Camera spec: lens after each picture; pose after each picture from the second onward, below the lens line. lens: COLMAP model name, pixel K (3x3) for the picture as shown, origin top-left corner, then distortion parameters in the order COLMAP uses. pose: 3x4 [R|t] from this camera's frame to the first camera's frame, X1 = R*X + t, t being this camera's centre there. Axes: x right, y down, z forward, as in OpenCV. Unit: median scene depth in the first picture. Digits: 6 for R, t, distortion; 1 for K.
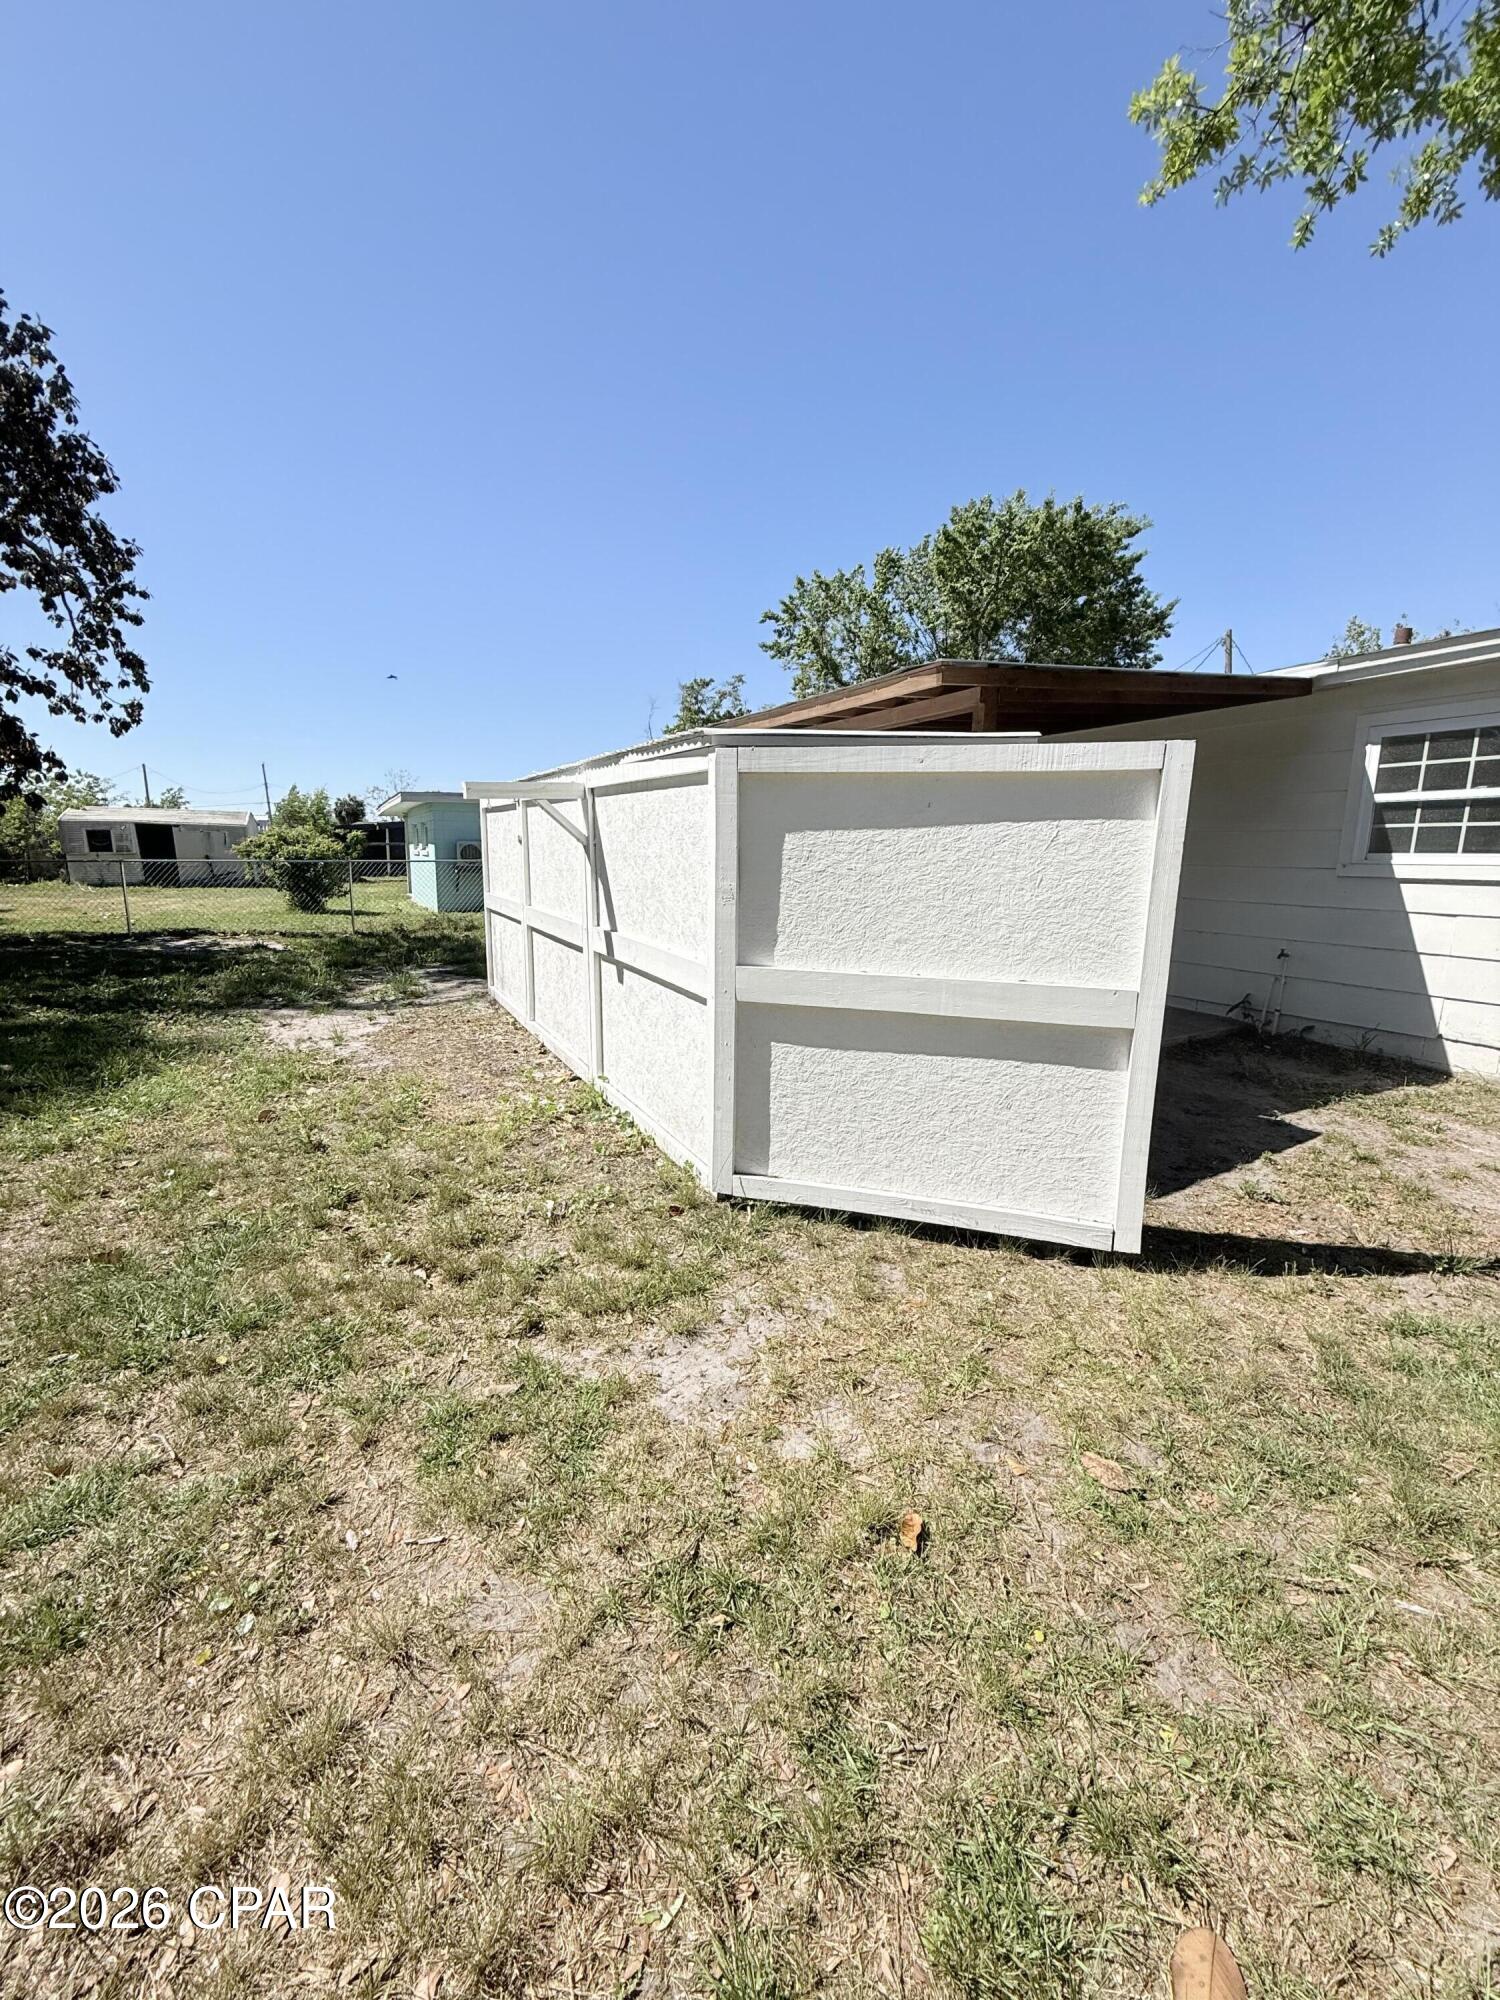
lens RADIAL K [[796.1, 0, 756.0], [0, 796.1, 990.5], [0, 0, 1]] dist [-0.000140, -0.000722]
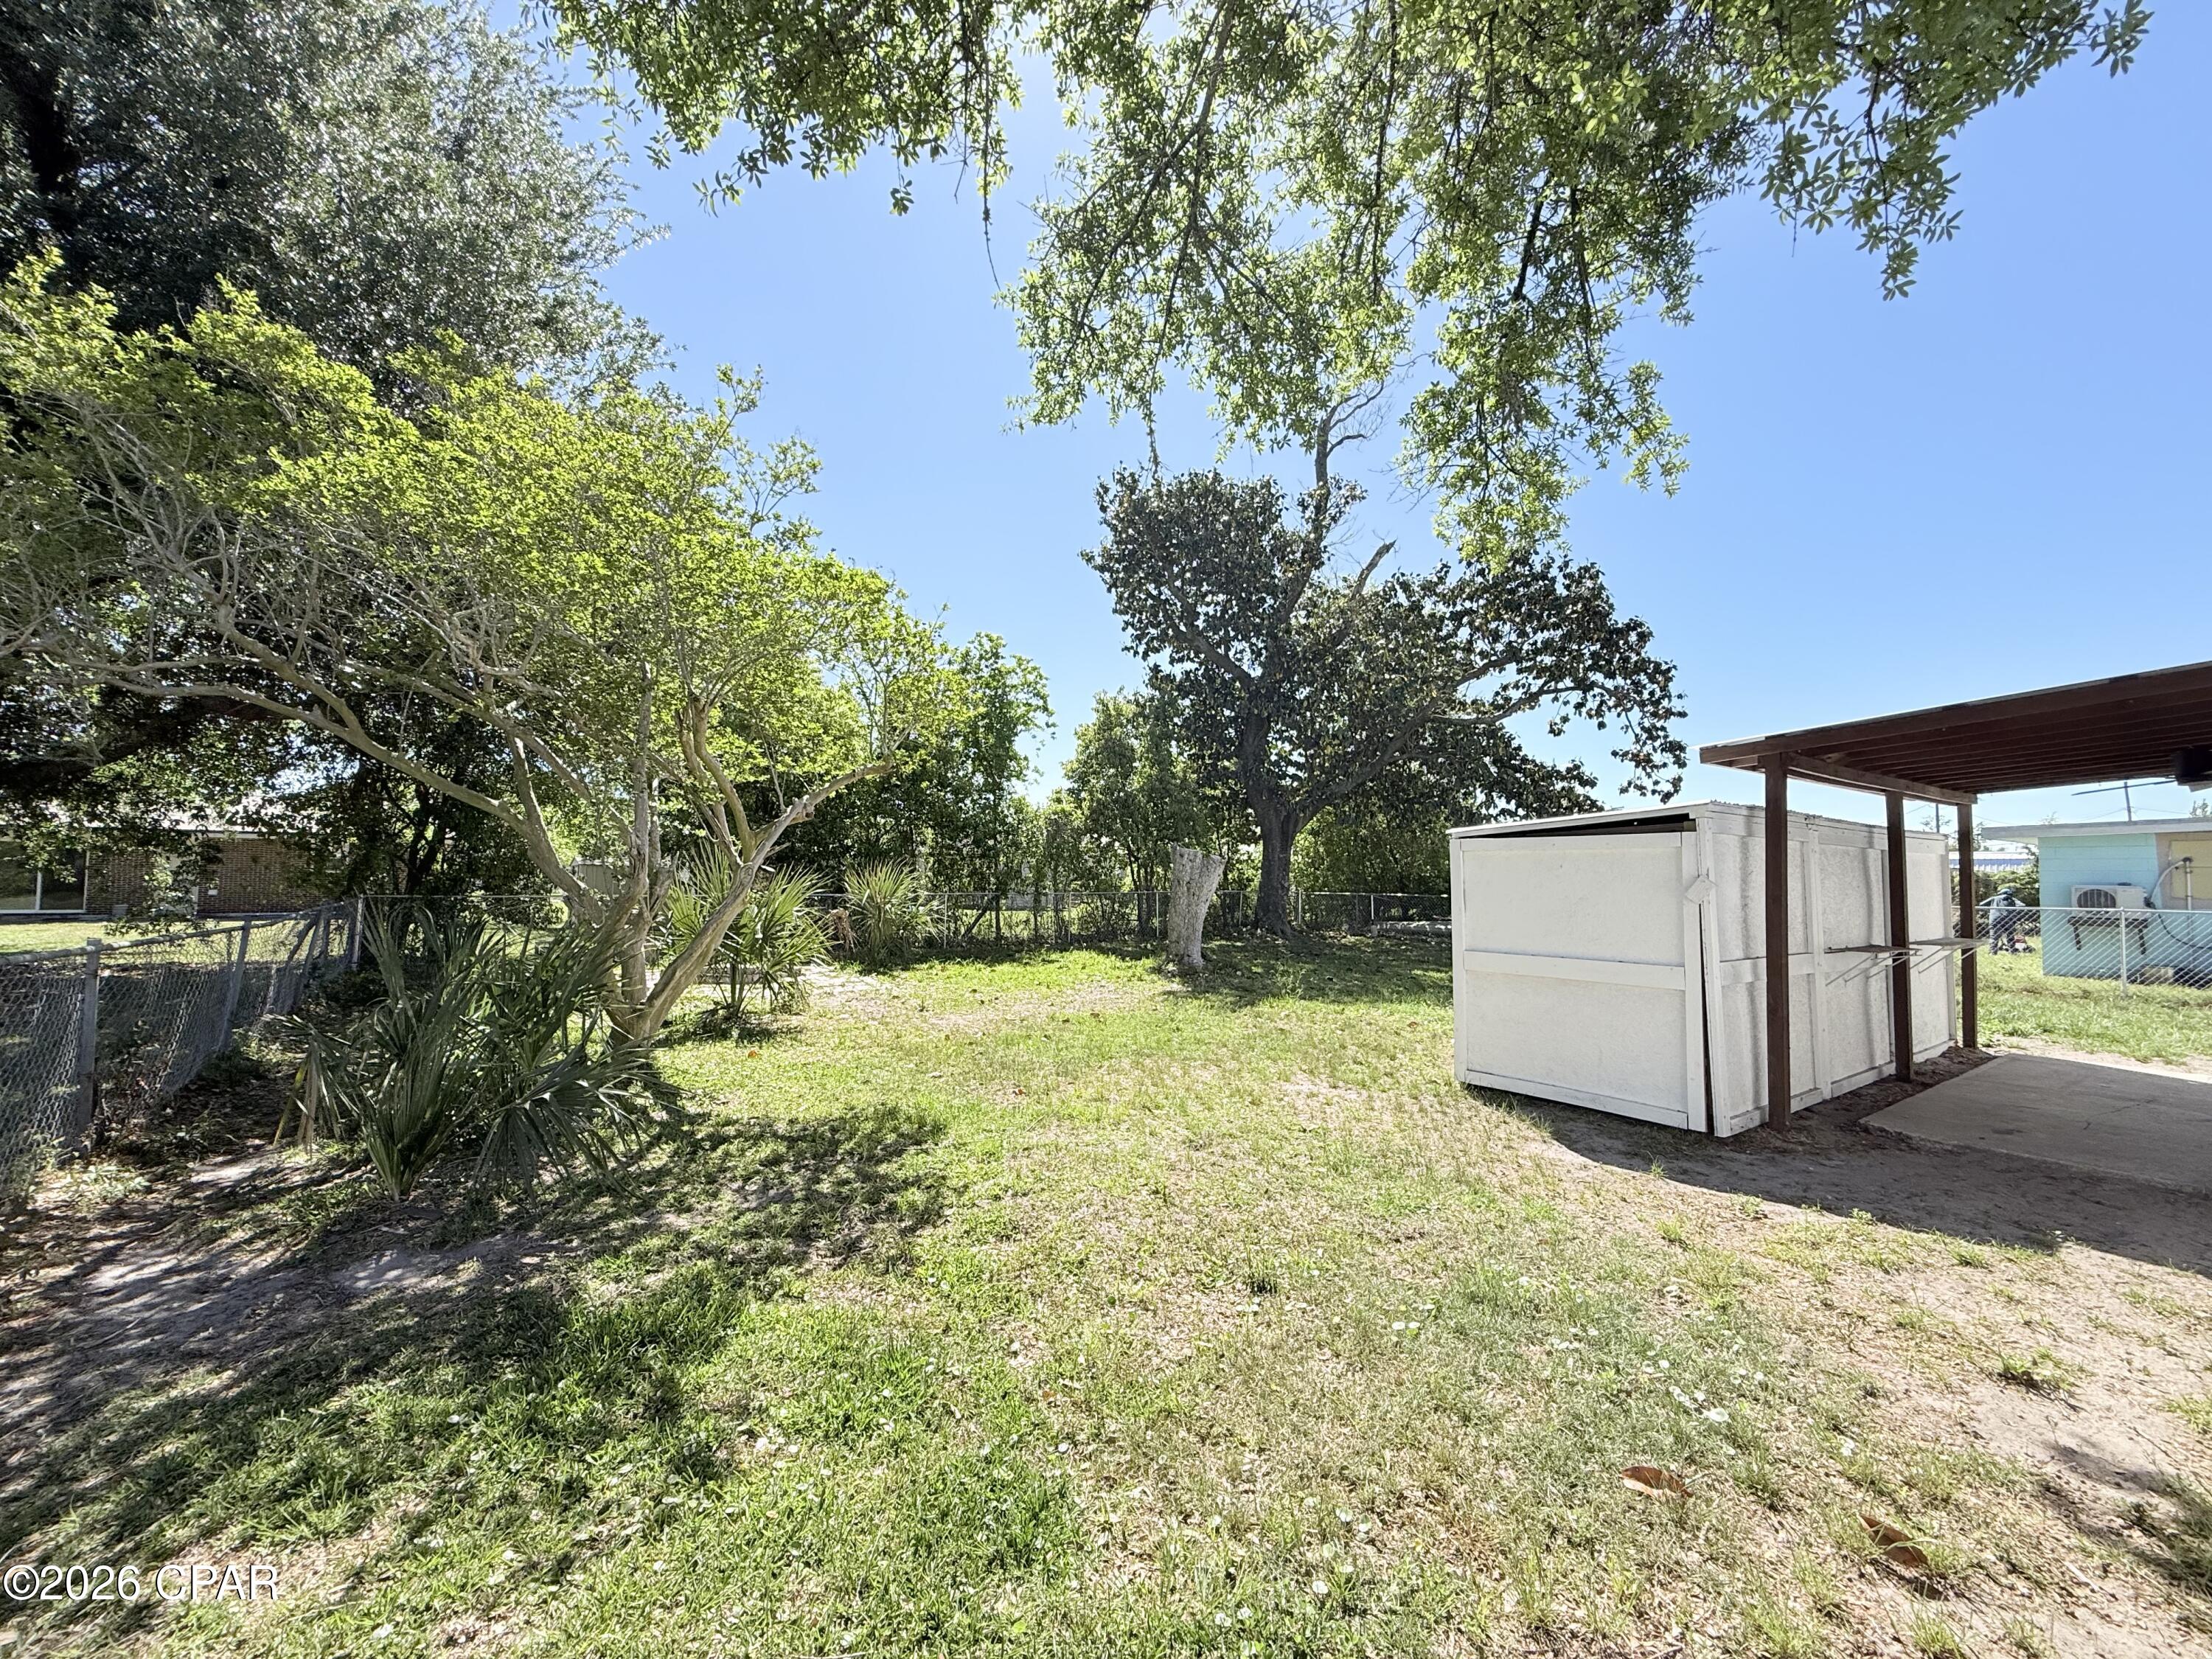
lens RADIAL K [[880.5, 0, 1101.3], [0, 880.5, 837.2], [0, 0, 1]] dist [-0.000140, -0.000722]
pose [[0.118803, -0.054125, -0.991442, 0.533135], [-0.181270, 0.980550, -0.075252, 0.002799], [0.976231, 0.188658, 0.106681, -0.025237]]
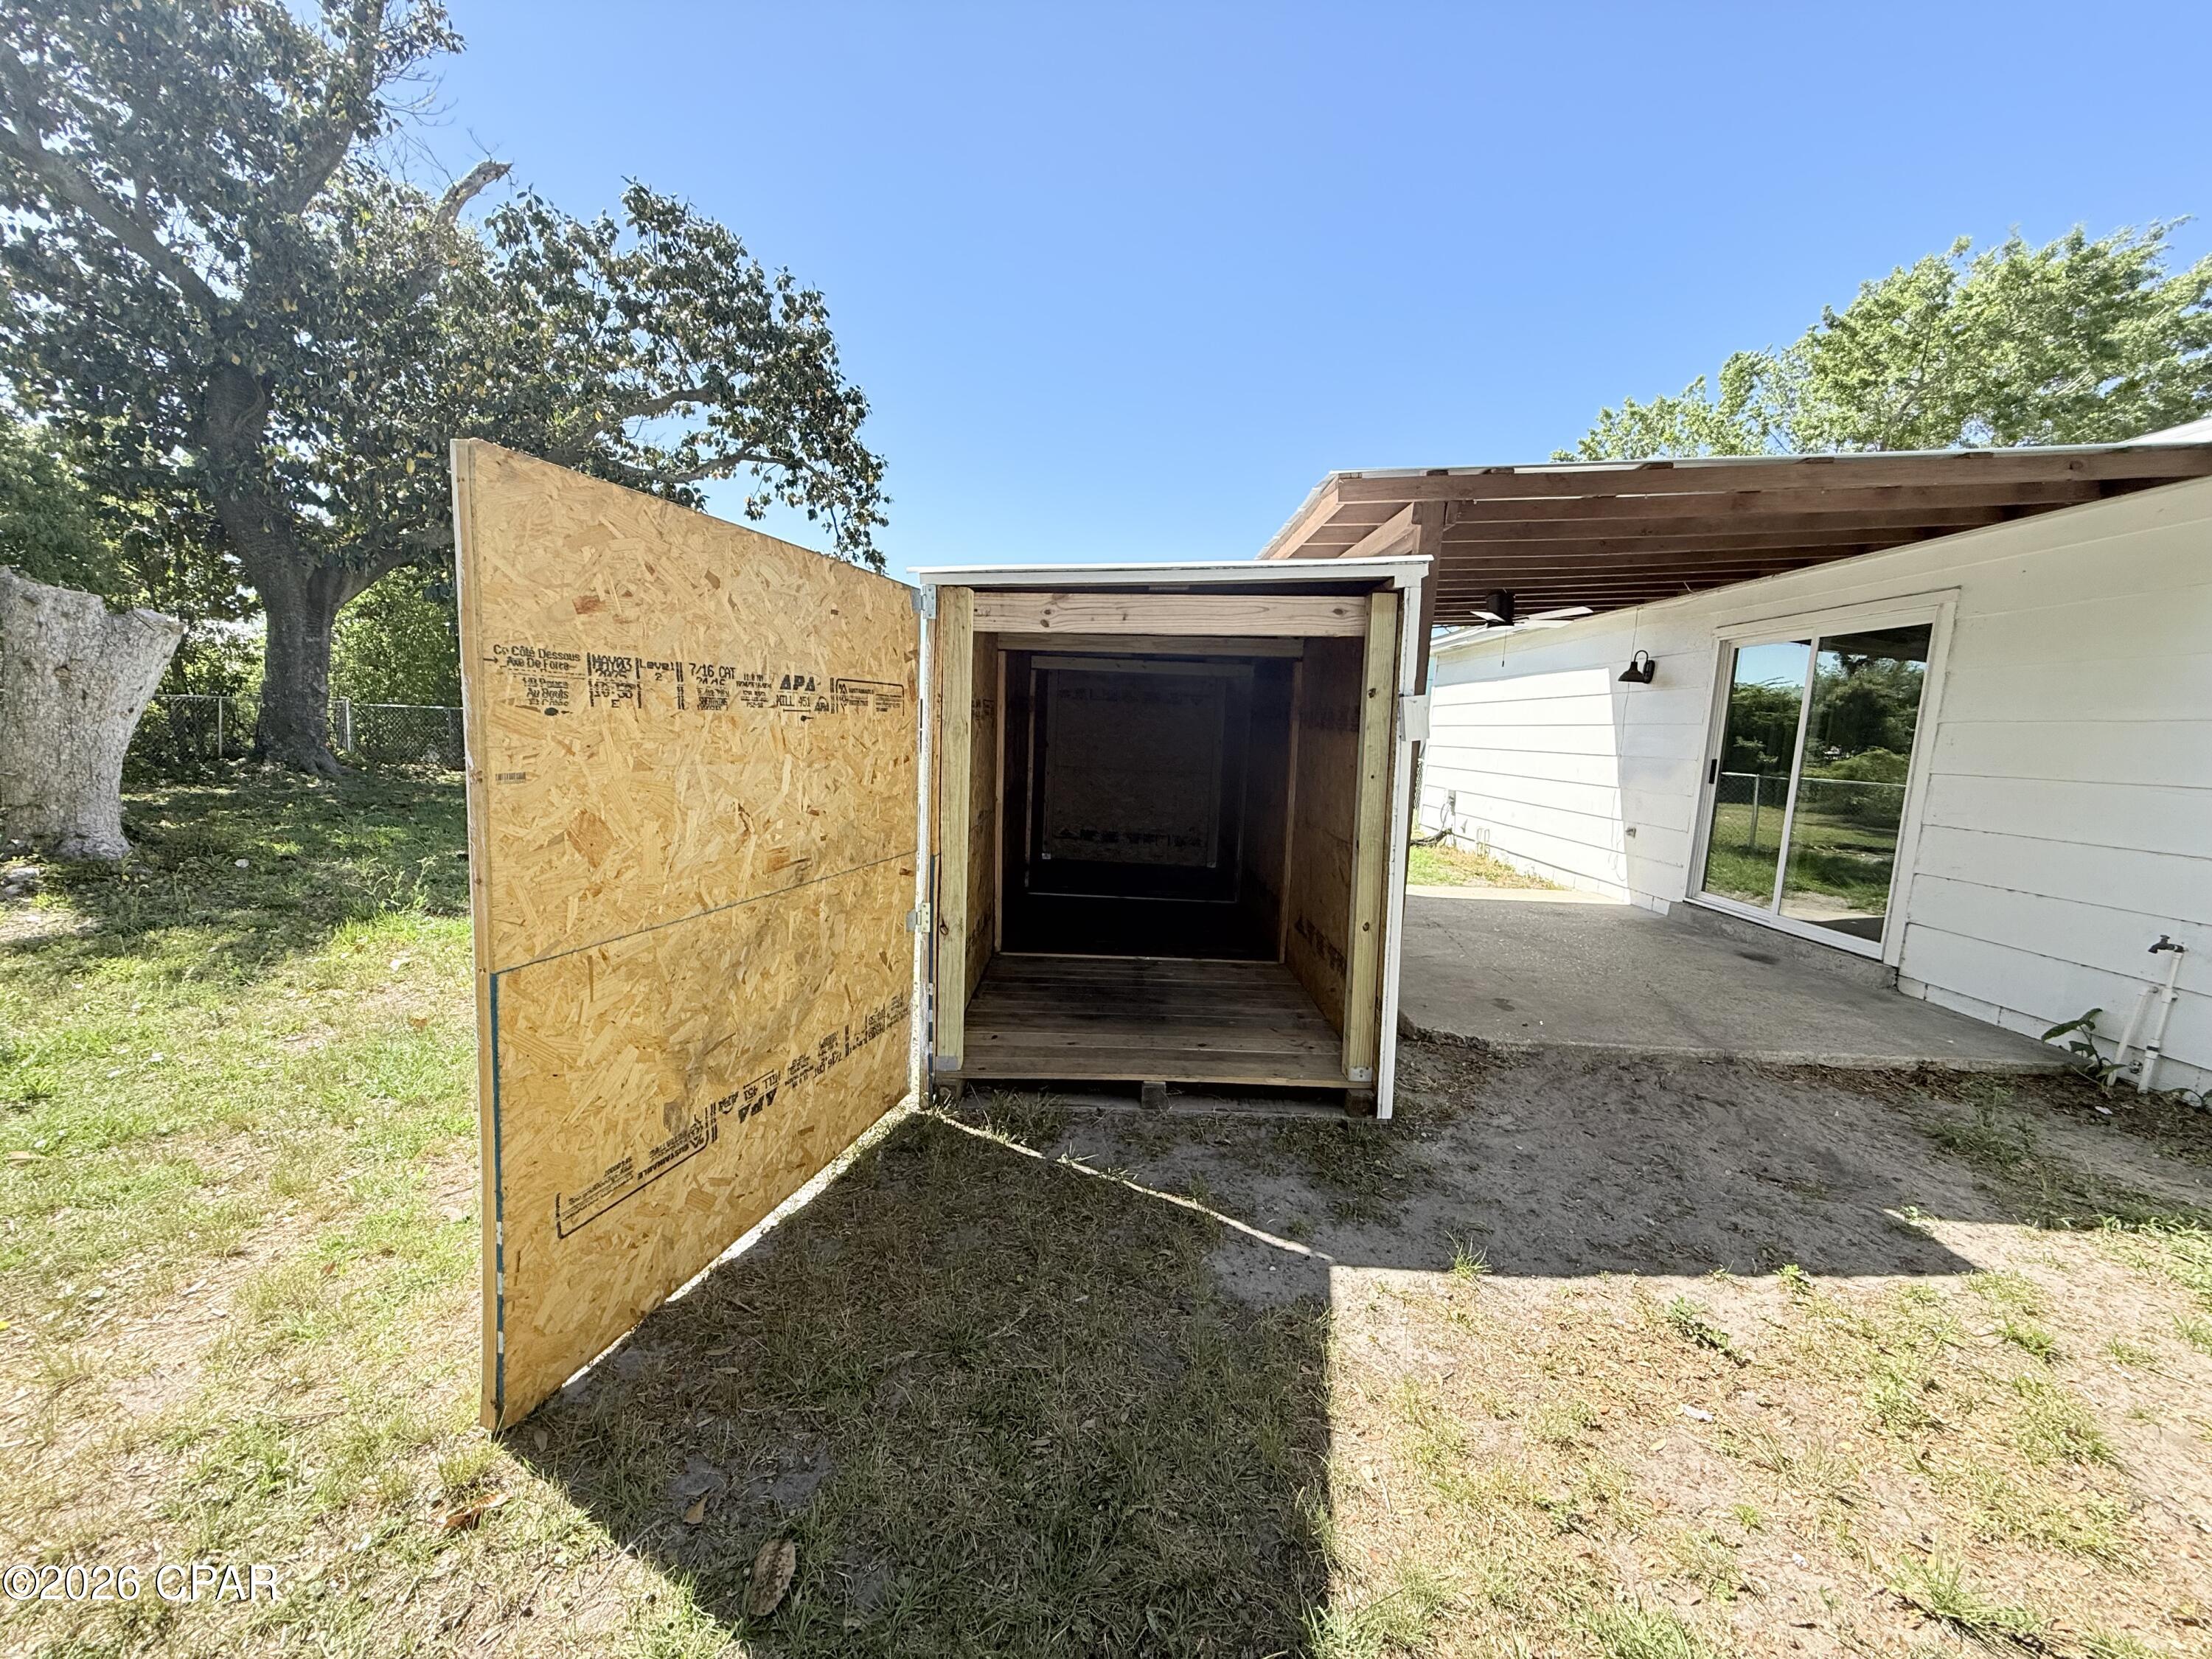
lens RADIAL K [[880.5, 0, 1103.1], [0, 880.5, 831.7], [0, 0, 1]] dist [-0.000140, -0.000722]
pose [[0.875016, 0.087800, -0.476066, 0.162146], [-0.121315, 0.991805, -0.040061, -0.005532], [0.468647, 0.092808, 0.878497, 0.067301]]
